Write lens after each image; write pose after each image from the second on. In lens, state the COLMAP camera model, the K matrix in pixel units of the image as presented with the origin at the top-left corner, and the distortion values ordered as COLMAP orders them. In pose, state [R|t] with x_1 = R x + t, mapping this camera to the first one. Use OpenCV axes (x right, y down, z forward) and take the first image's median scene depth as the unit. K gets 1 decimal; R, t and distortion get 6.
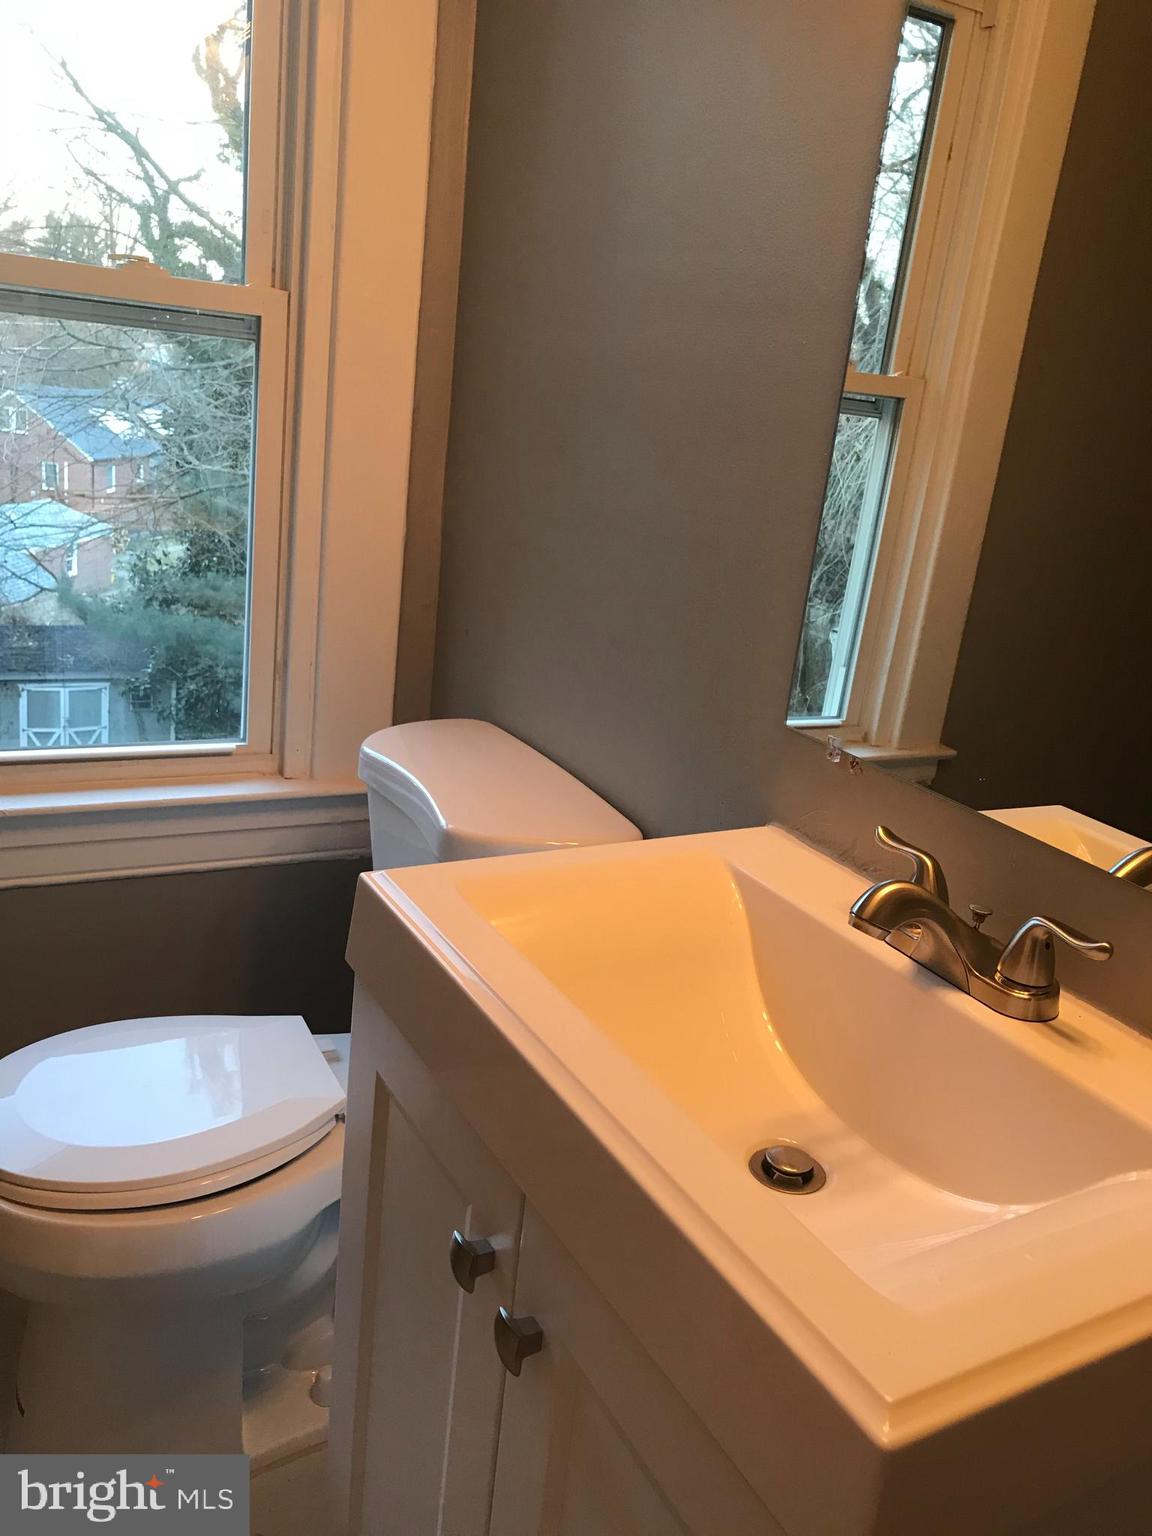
lens RADIAL K [[1242.1, 0, 576.0], [0, 1242.1, 768.0], [0, 0, 1]] dist [-0.006099, -0.013715]
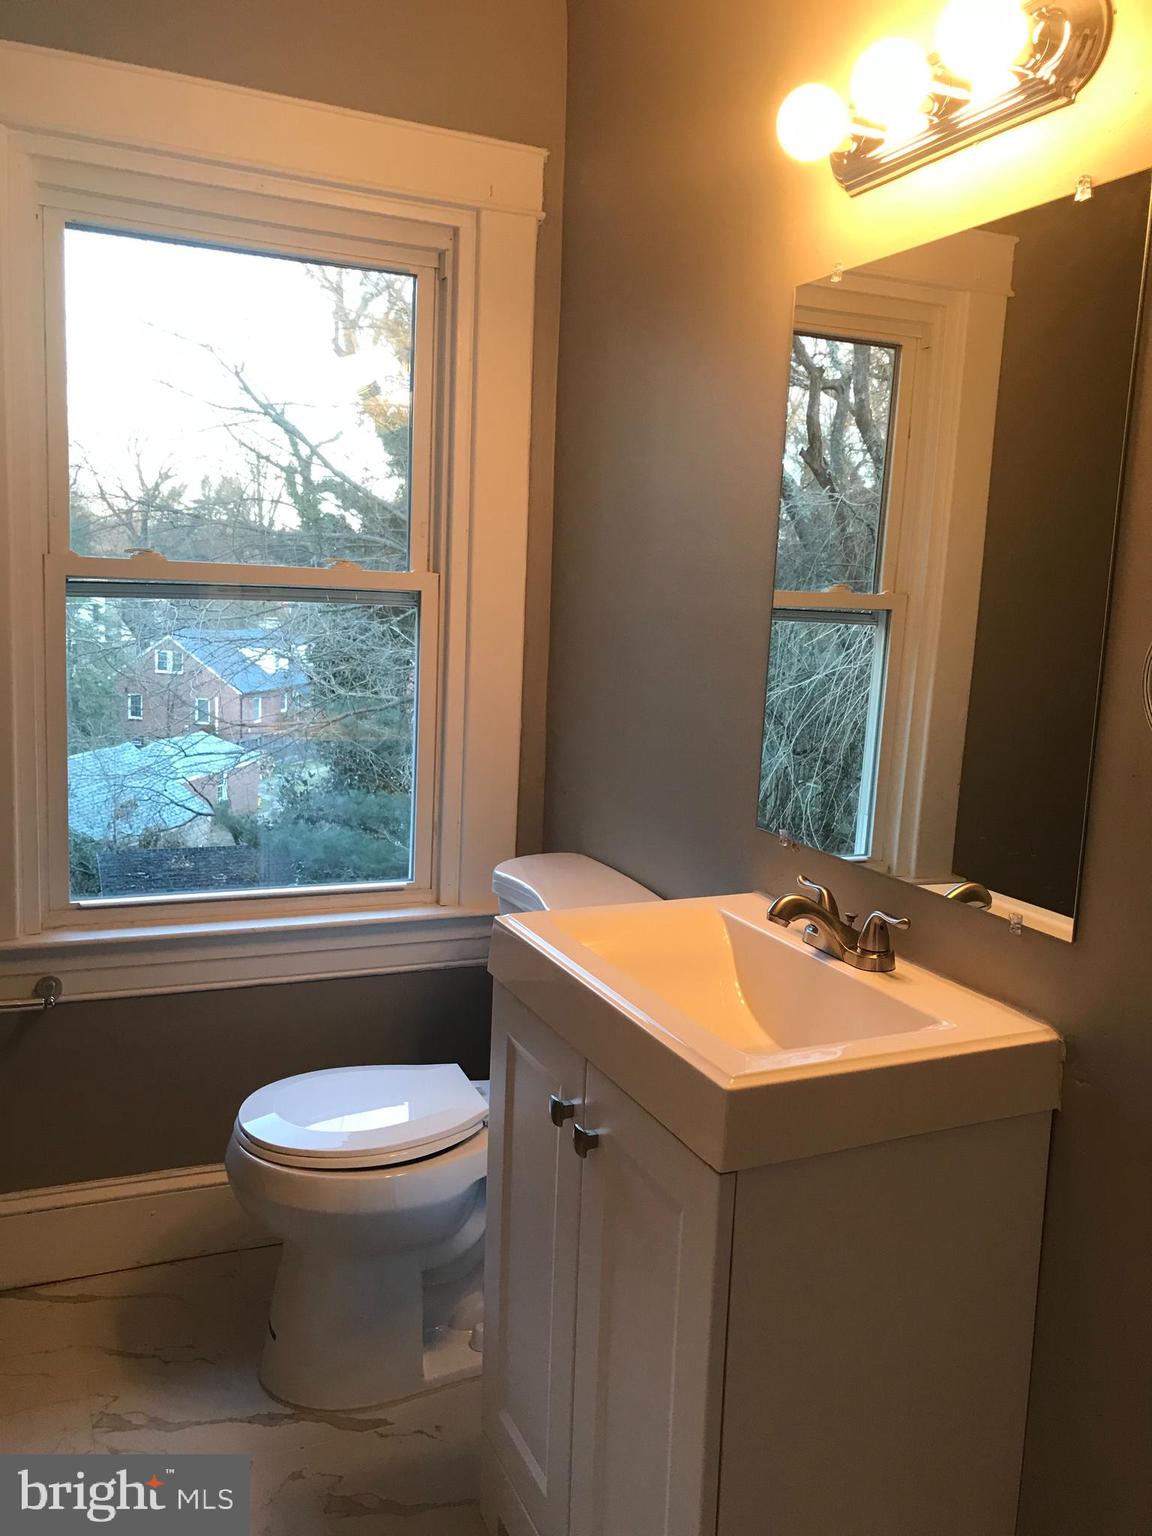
lens RADIAL K [[1242.1, 0, 576.0], [0, 1242.1, 768.0], [0, 0, 1]] dist [-0.006099, -0.013715]
pose [[0.993517, -0.053395, -0.100364, 0.050692], [0.036255, 0.985555, -0.165432, 0.071872], [0.107747, 0.160720, 0.981101, -0.295281]]
